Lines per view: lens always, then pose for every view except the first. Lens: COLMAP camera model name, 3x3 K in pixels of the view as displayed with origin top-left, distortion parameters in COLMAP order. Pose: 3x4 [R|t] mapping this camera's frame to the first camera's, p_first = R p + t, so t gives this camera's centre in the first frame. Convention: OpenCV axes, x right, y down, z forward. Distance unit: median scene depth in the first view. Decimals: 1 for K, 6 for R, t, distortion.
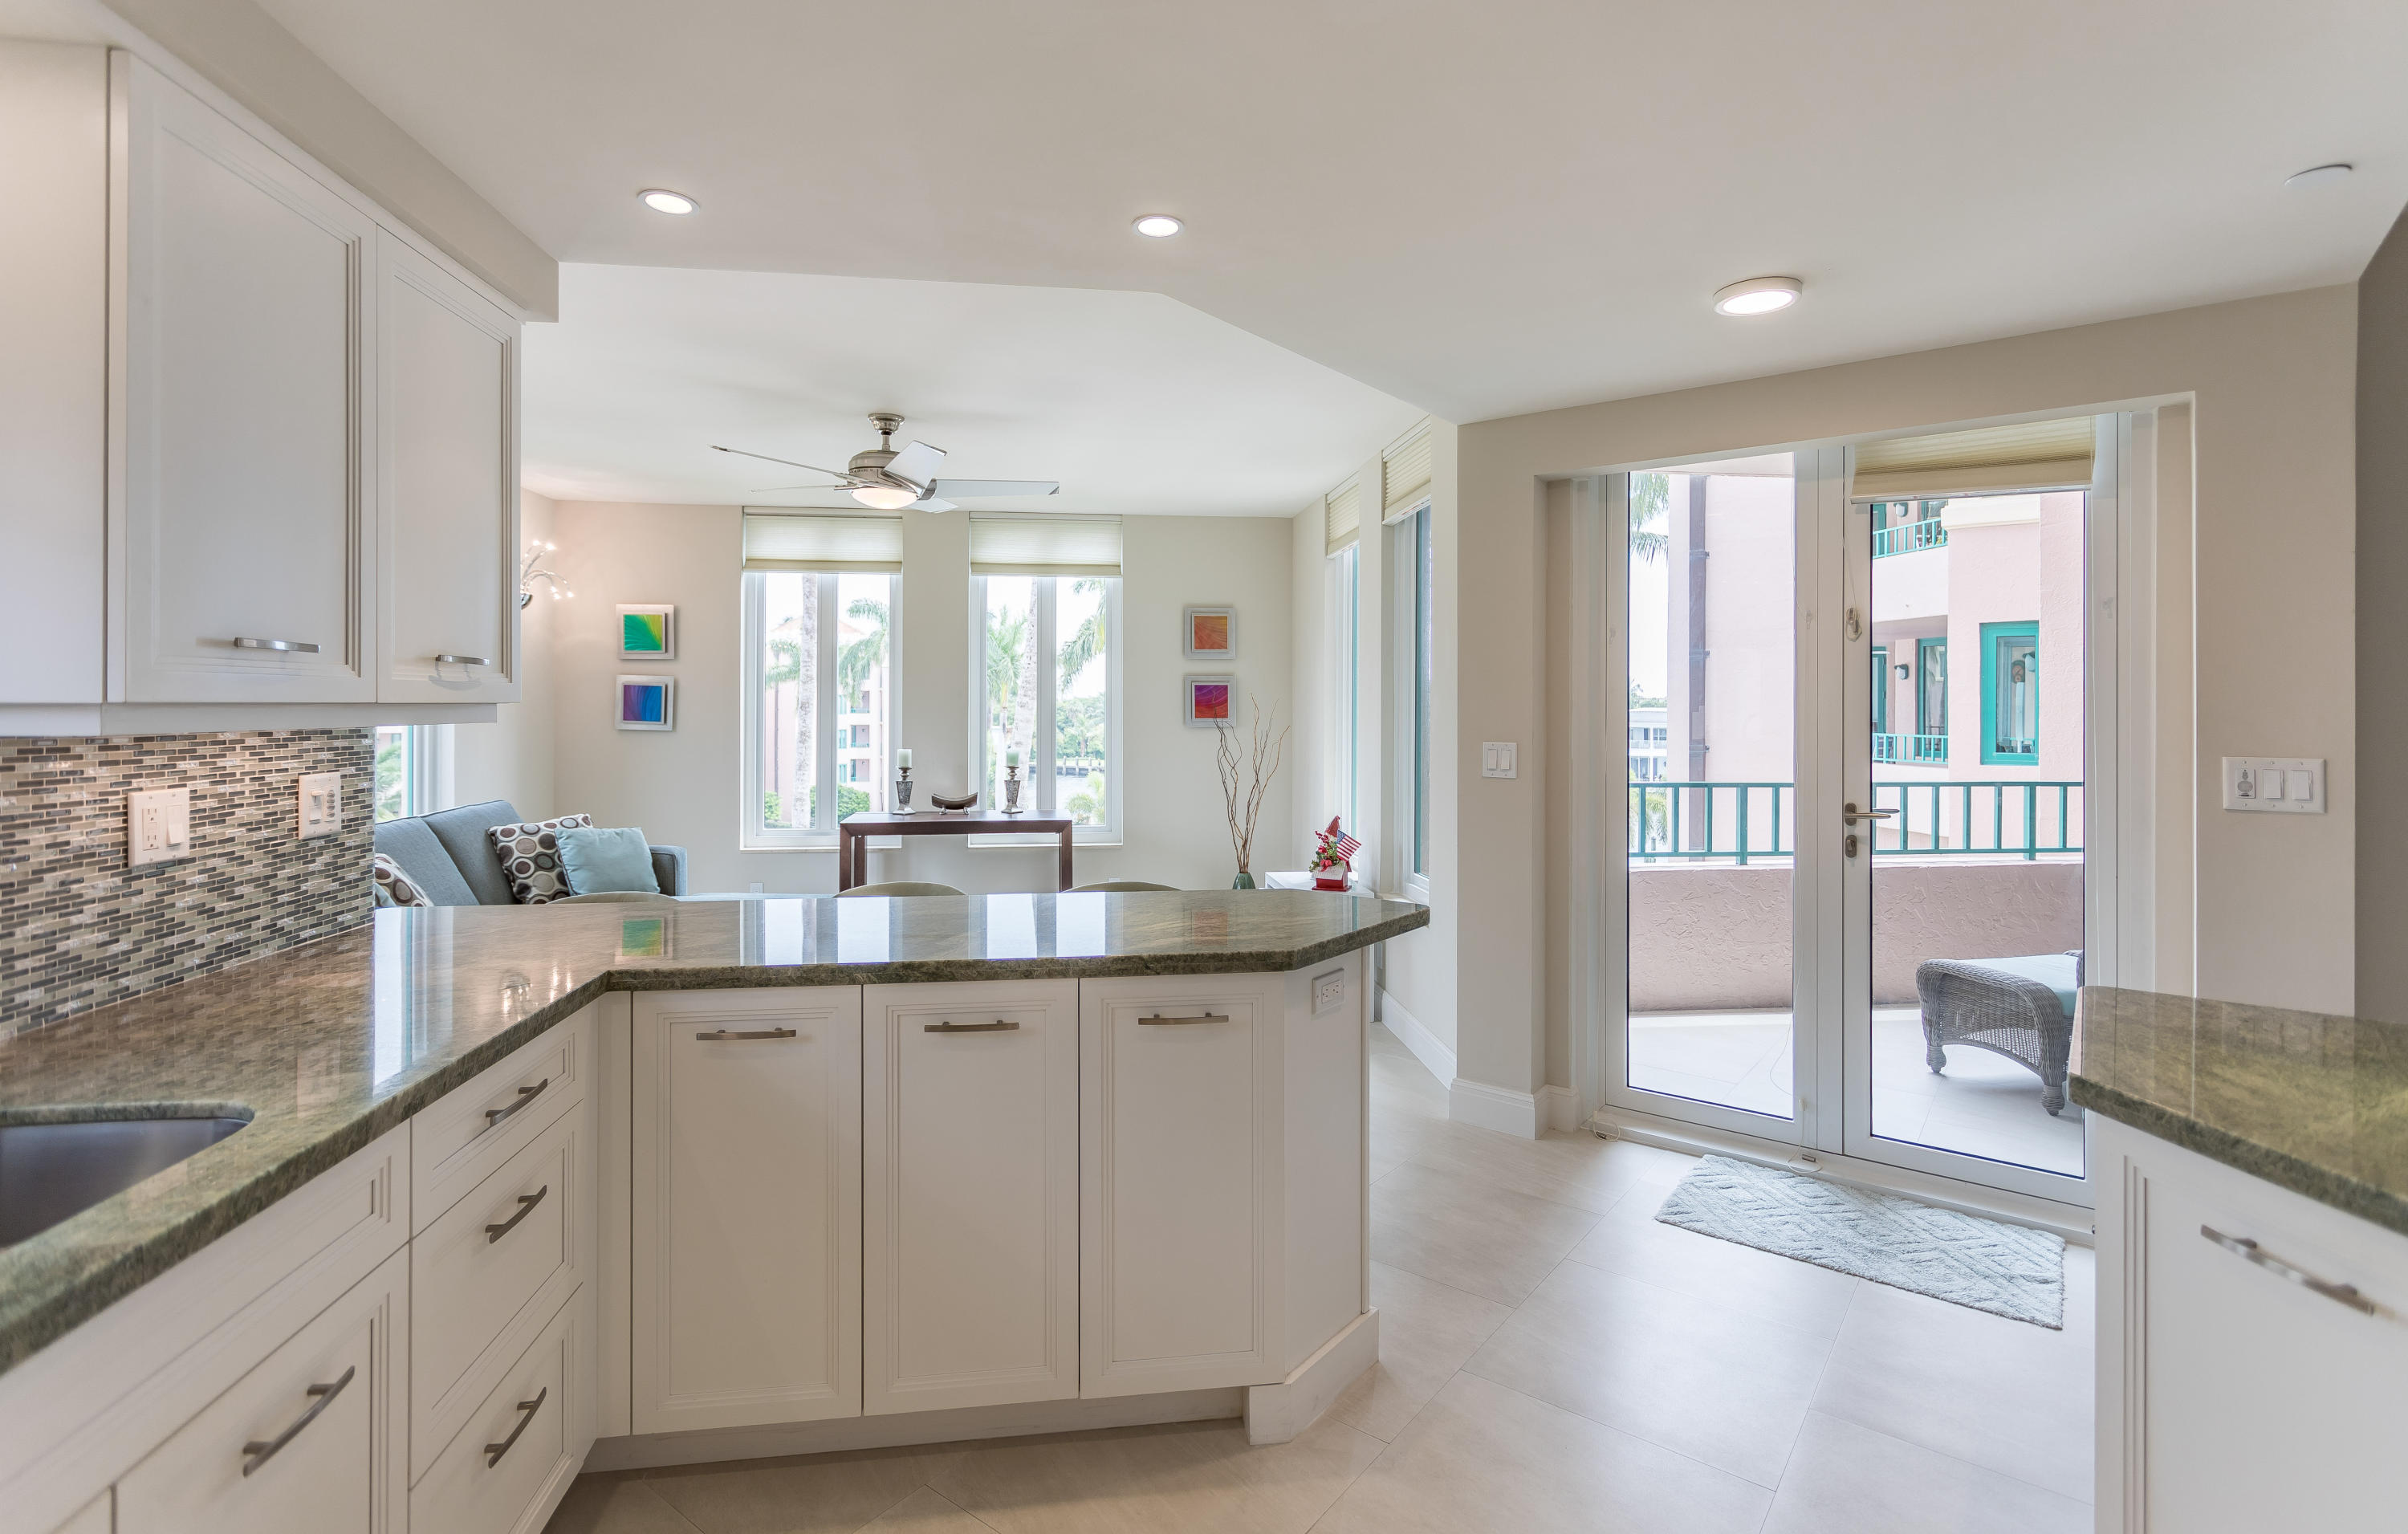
lens RADIAL K [[1136.9, 0, 1208.1], [0, 1136.9, 697.7], [0, 0, 1]] dist [-0.000477, -0.000470]
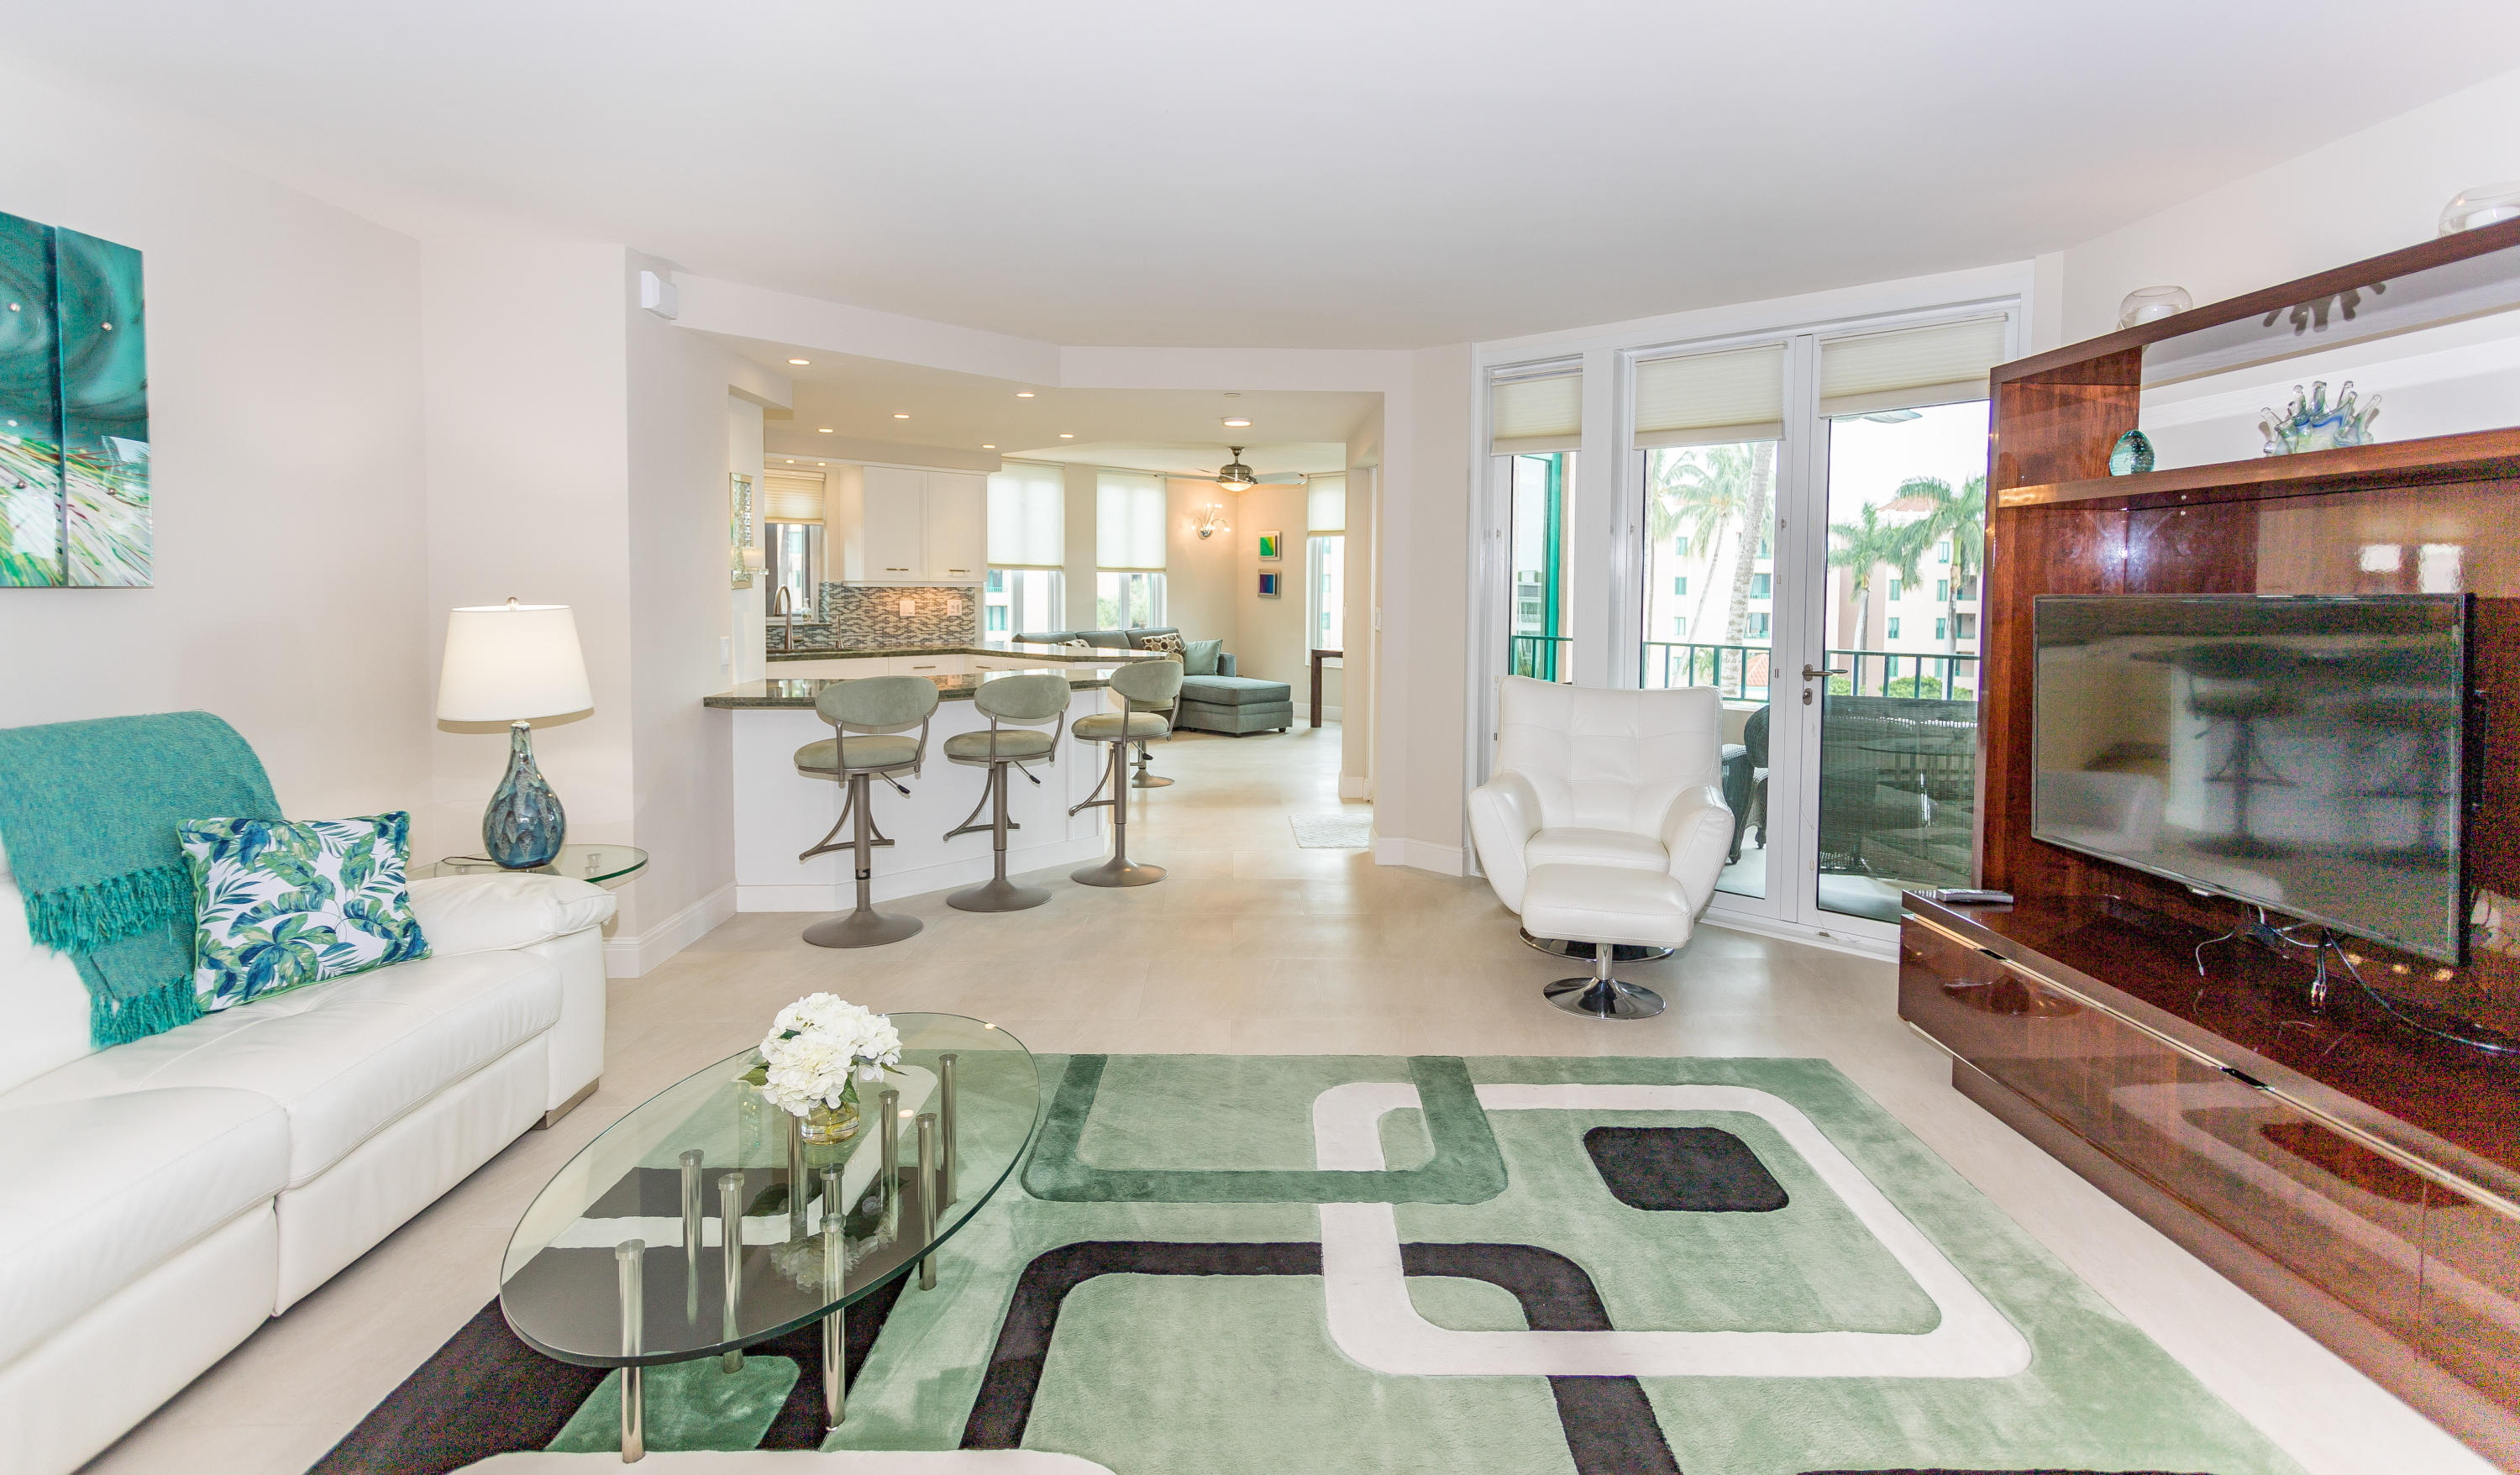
lens RADIAL K [[1223.5, 0, 1261.1], [0, 1223.5, 640.2], [0, 0, 1]] dist [-0.000877, -0.000385]
pose [[0.630970, 0.038177, -0.774868, 3.378165], [-0.001750, 0.998856, 0.047788, 0.003629], [0.775805, -0.028797, 0.630315, -0.889178]]
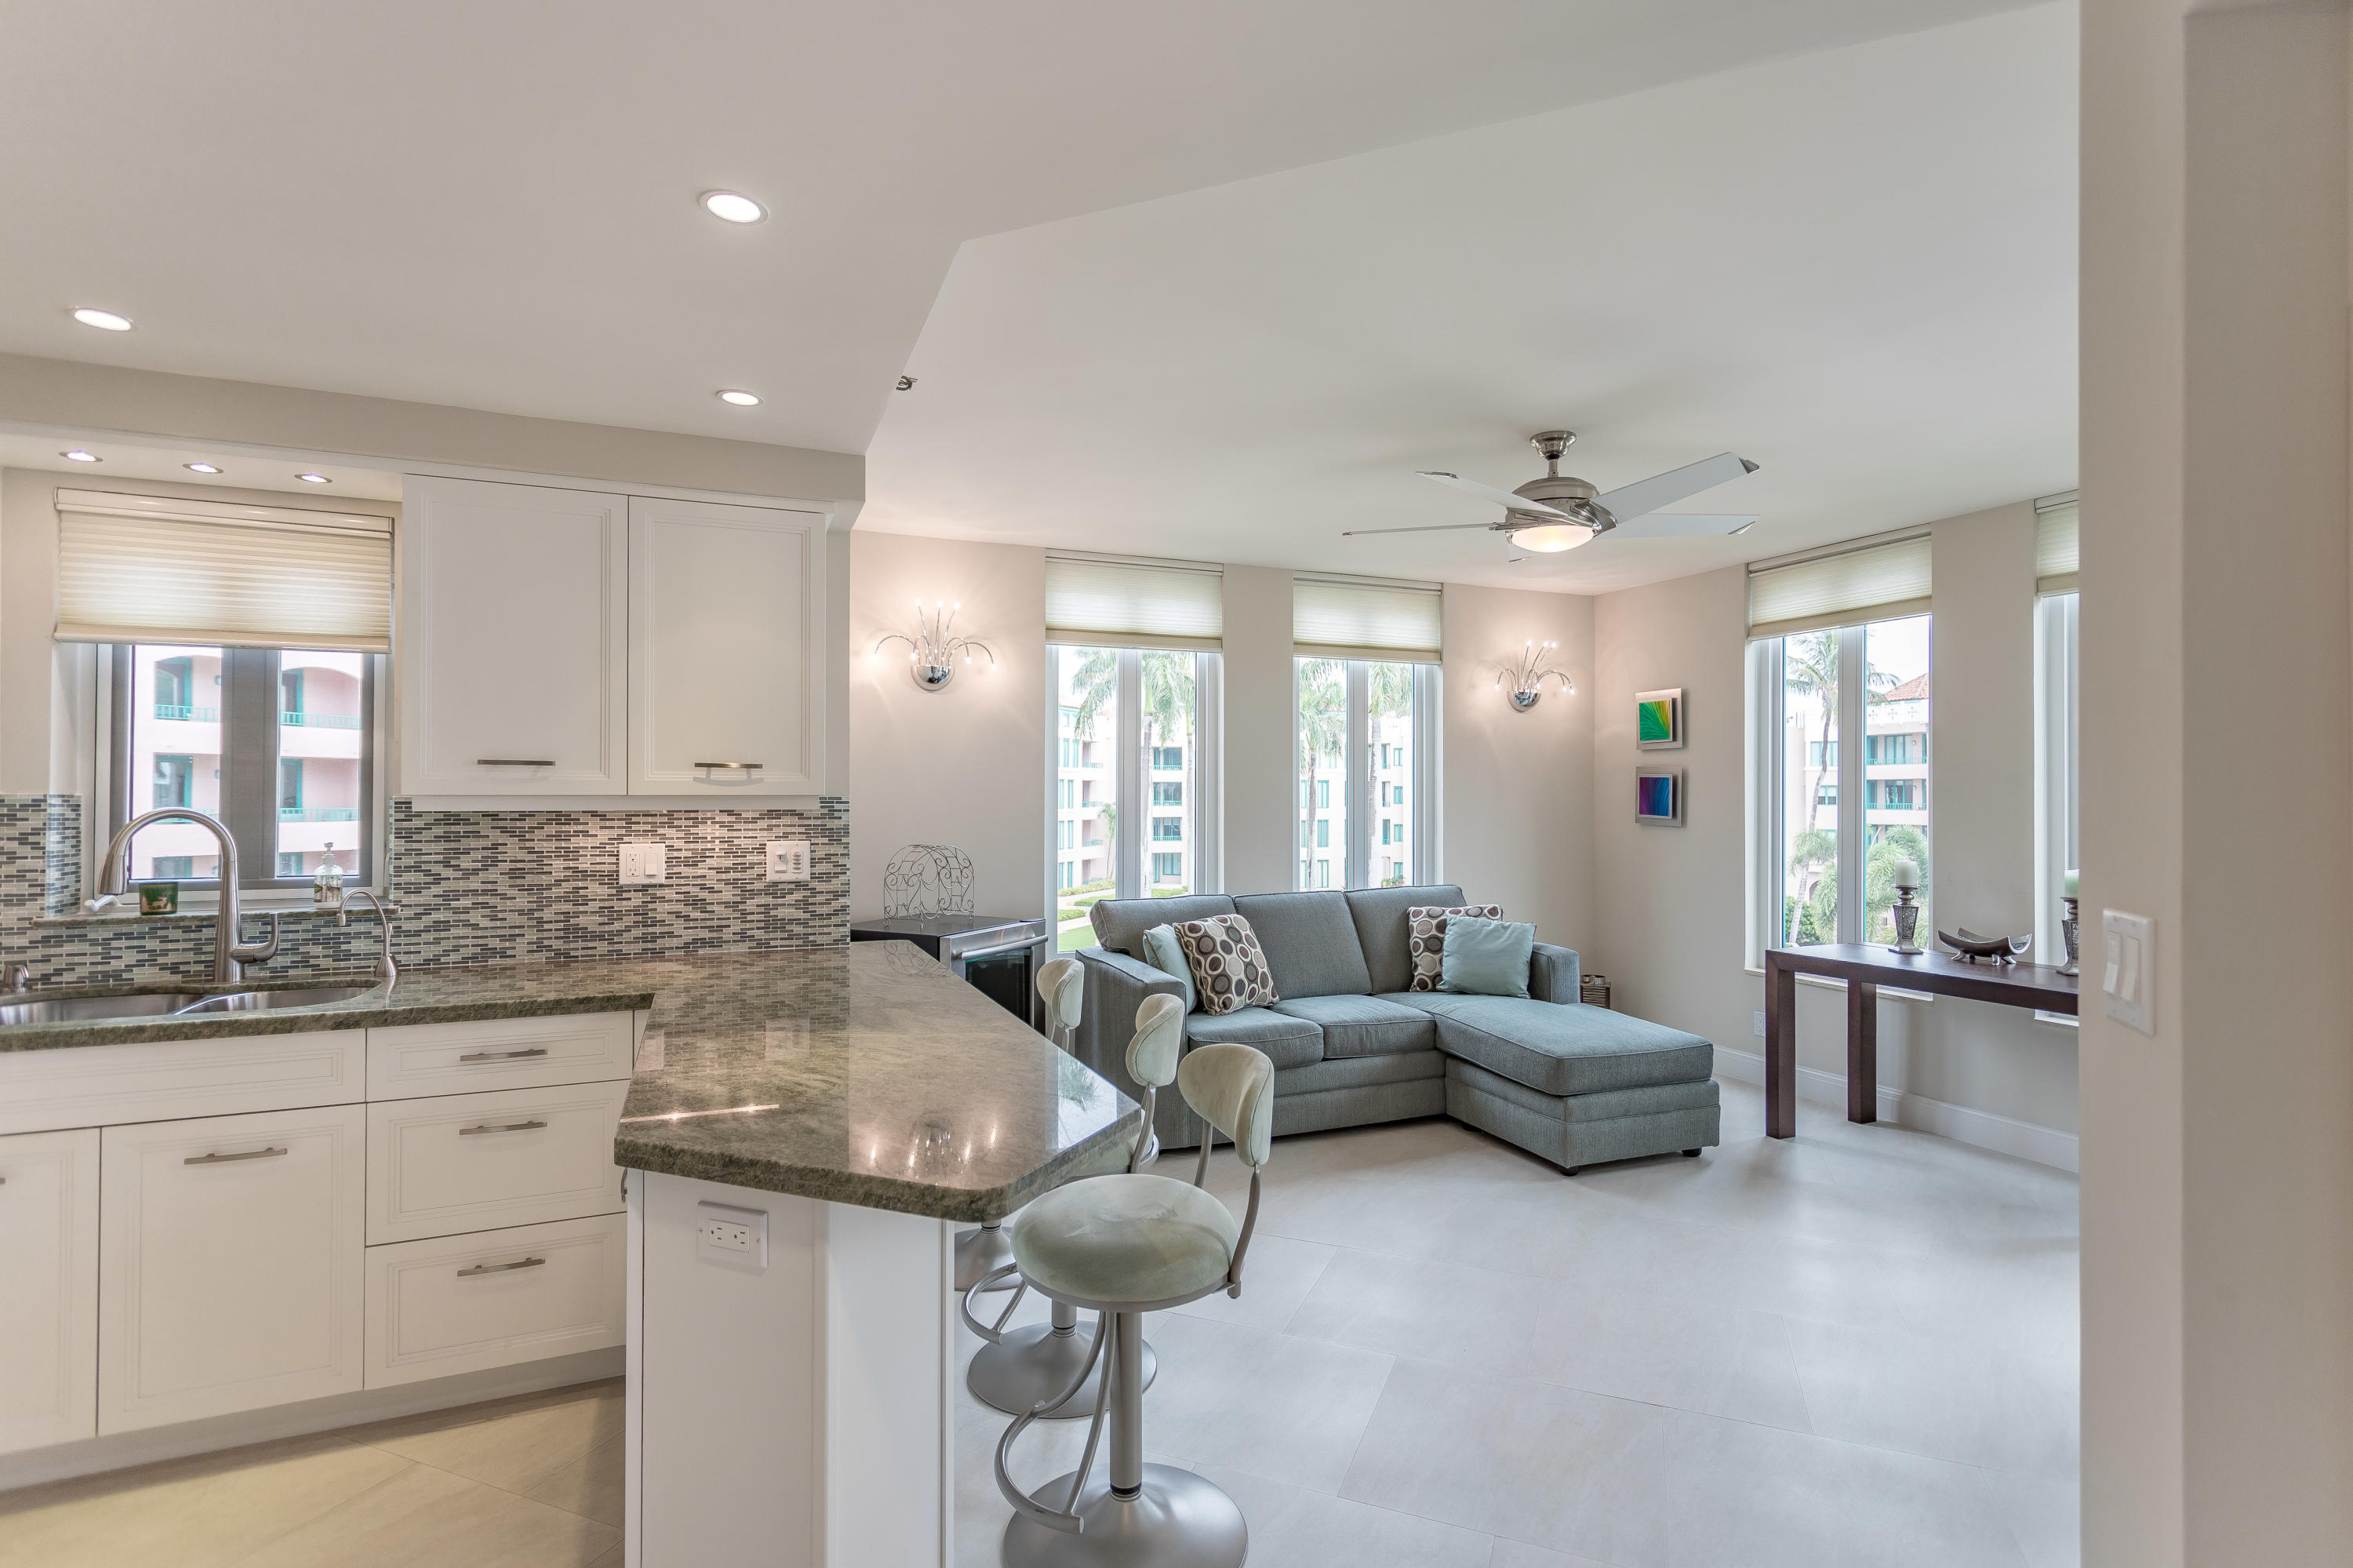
lens RADIAL K [[1110.8, 0, 1176.5], [0, 1110.8, 784.0], [0, 0, 1]] dist [0.000511, 0.000001]
pose [[0.266176, -0.011624, -0.963854, 0.886147], [0.005110, 0.999930, -0.010648, 0.008793], [0.963911, -0.002091, 0.266217, 1.203858]]
